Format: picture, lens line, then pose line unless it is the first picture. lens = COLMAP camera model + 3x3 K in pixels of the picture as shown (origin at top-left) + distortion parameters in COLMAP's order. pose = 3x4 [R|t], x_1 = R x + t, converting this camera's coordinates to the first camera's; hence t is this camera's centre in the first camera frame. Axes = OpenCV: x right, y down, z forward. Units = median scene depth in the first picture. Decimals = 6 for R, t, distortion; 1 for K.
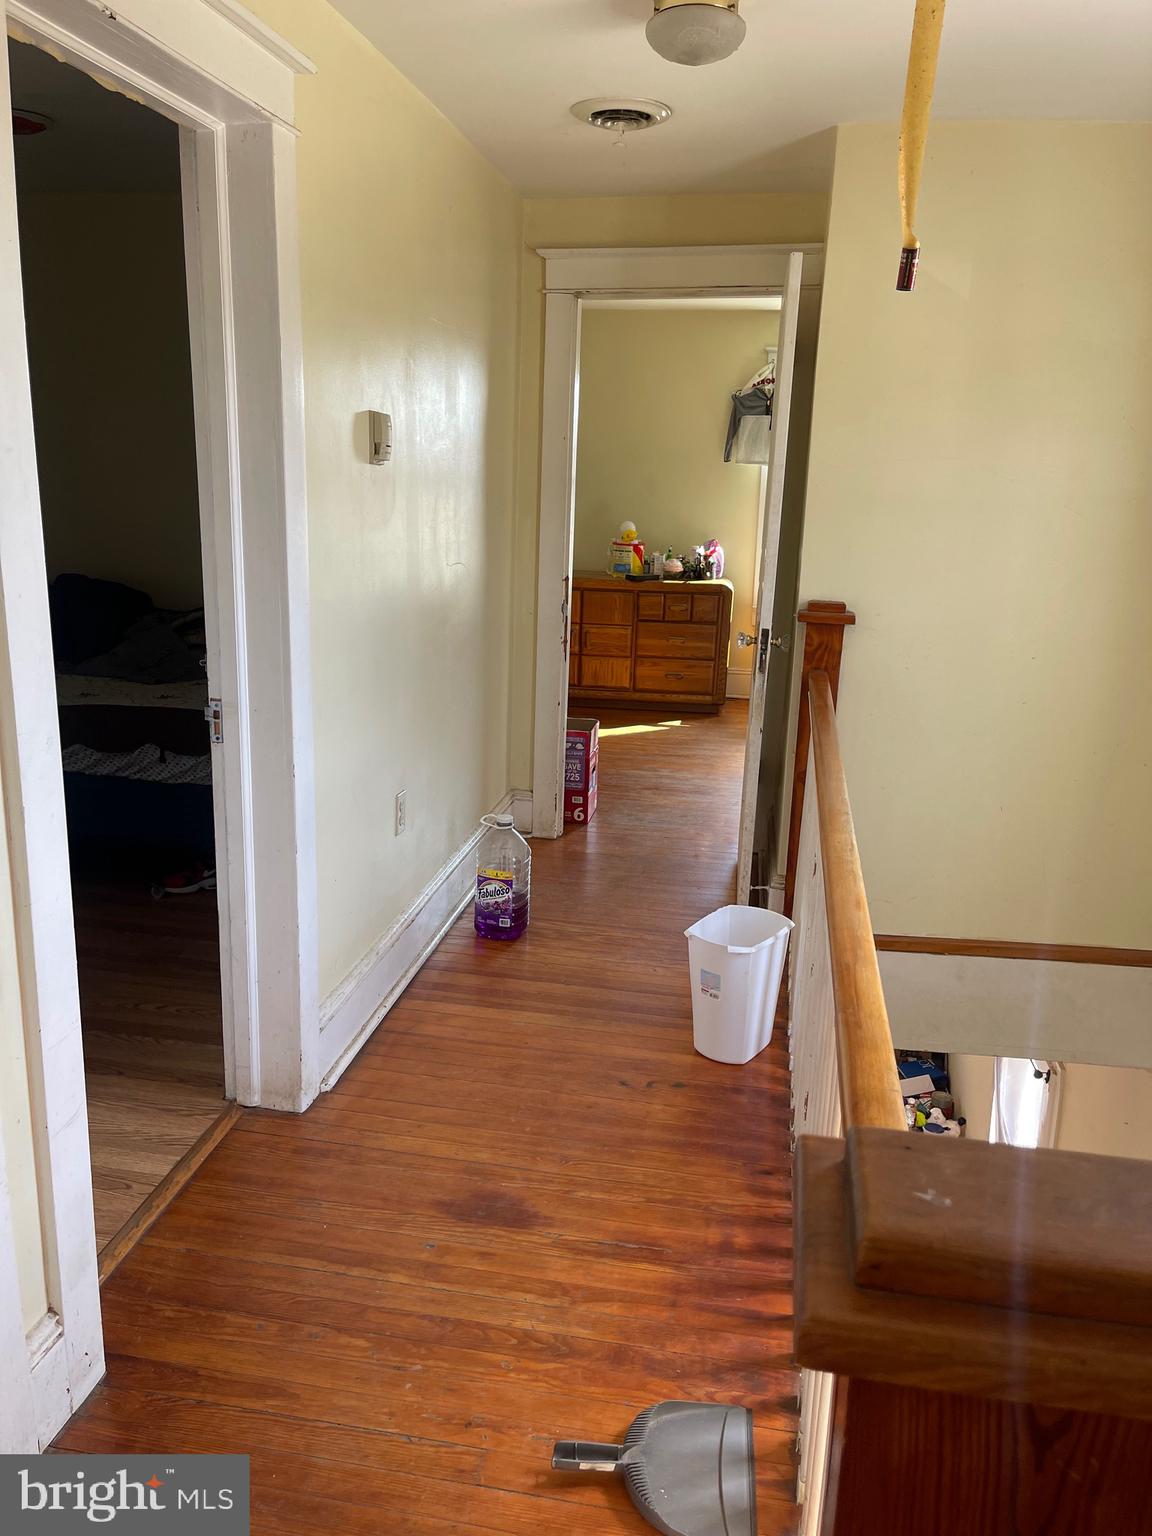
lens RADIAL K [[1156.1, 0, 574.4], [0, 1156.1, 764.0], [0, 0, 1]] dist [0.002215, -0.003241]
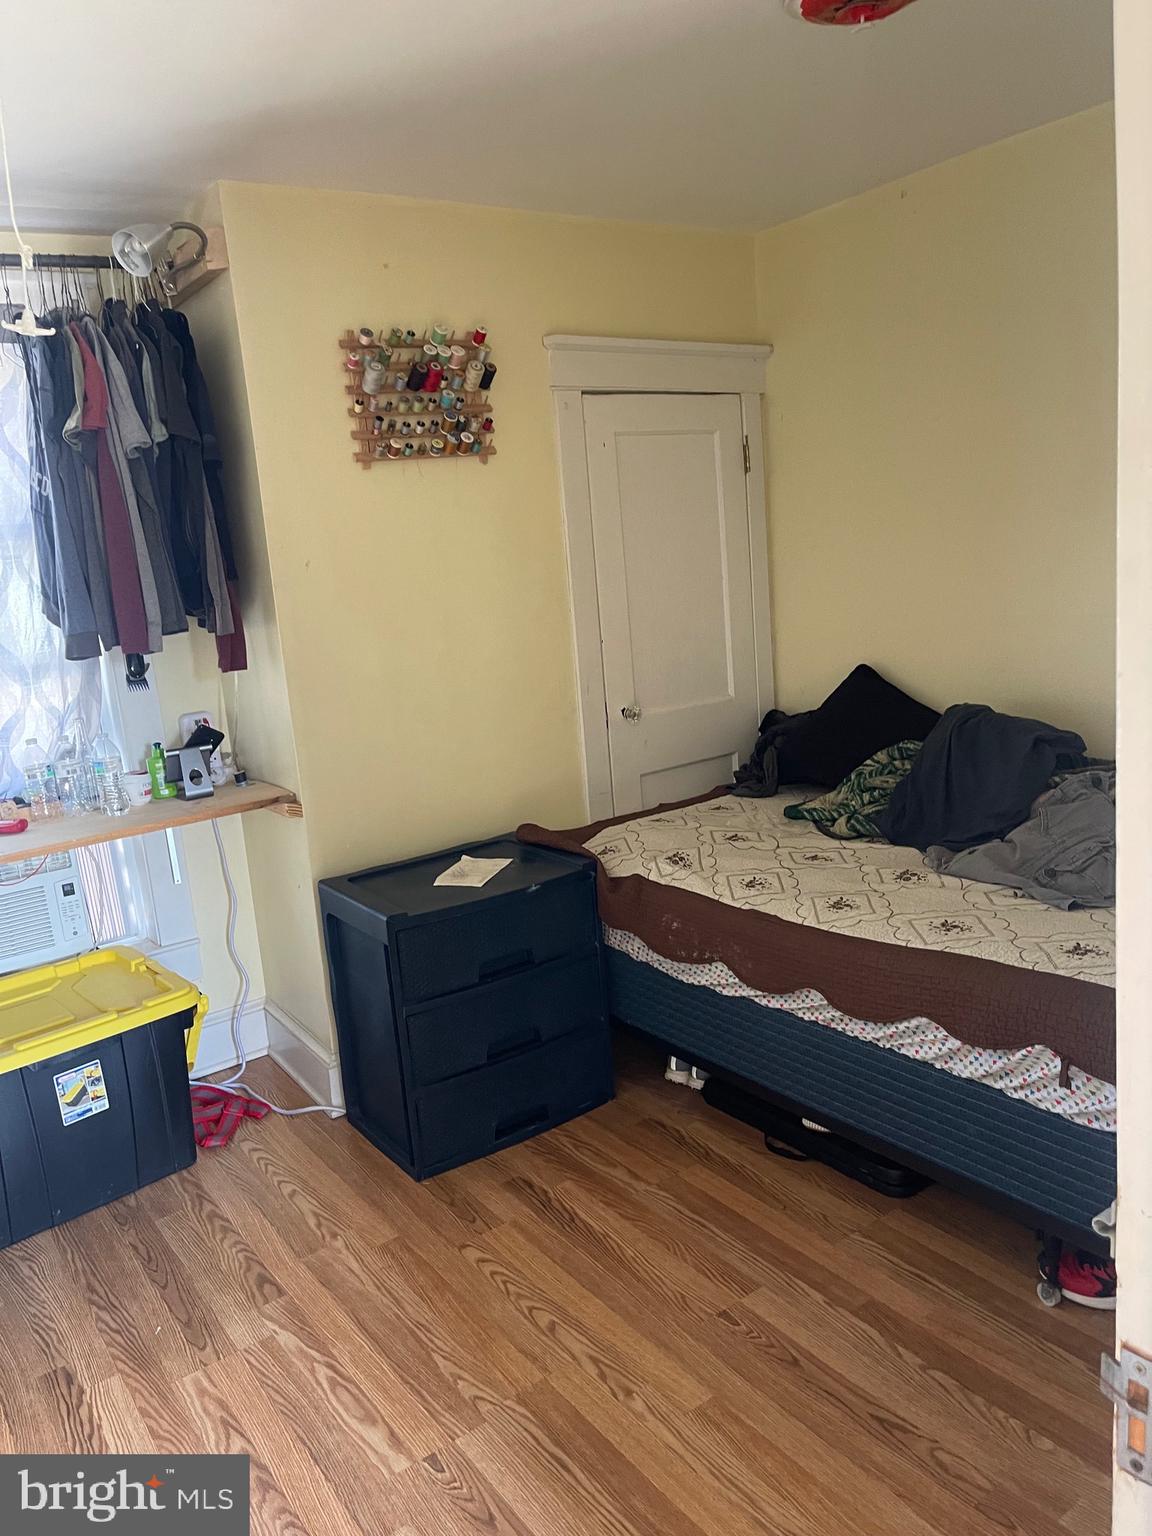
lens RADIAL K [[1156.1, 0, 577.0], [0, 1156.1, 767.0], [0, 0, 1]] dist [0.002215, -0.003241]
pose [[0.699890, 0.033338, -0.713472, -0.135843], [-0.061598, 0.998006, -0.013792, -0.126042], [0.711589, 0.053602, 0.700548, 0.451954]]
